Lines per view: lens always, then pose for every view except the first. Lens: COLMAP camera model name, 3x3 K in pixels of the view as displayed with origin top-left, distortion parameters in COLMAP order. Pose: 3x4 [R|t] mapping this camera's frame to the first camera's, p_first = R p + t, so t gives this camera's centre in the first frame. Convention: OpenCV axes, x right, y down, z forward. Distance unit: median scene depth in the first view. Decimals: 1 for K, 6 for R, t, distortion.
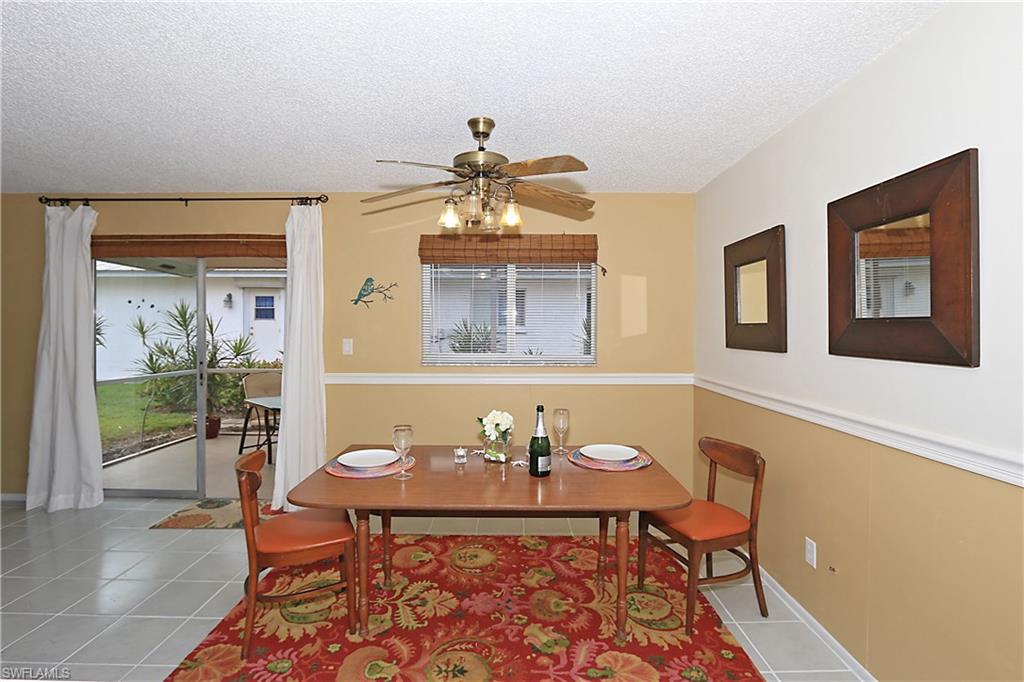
lens RADIAL K [[486.0, 0, 518.7], [0, 486.0, 340.8], [0, 0, 1]] dist [-0.017689, 0.003717]
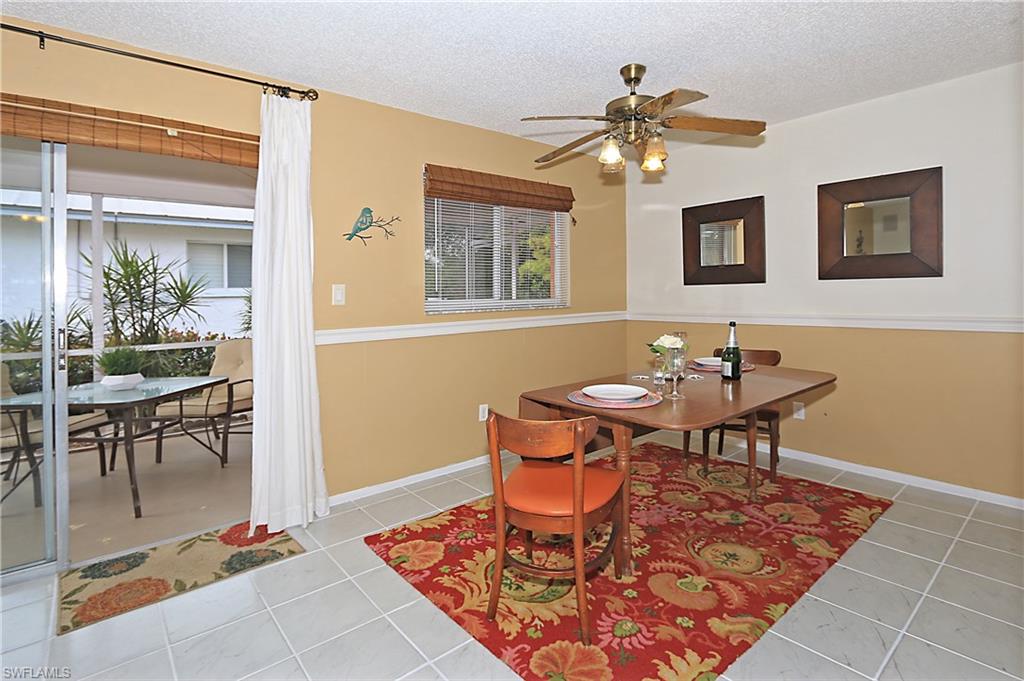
lens RADIAL K [[486.0, 0, 516.3], [0, 486.0, 308.1], [0, 0, 1]] dist [-0.017689, 0.003717]
pose [[0.766178, -0.035376, 0.641654, -0.740403], [0.039020, 0.999202, 0.008495, 0.044352], [-0.641443, 0.018529, 0.766947, 0.270635]]
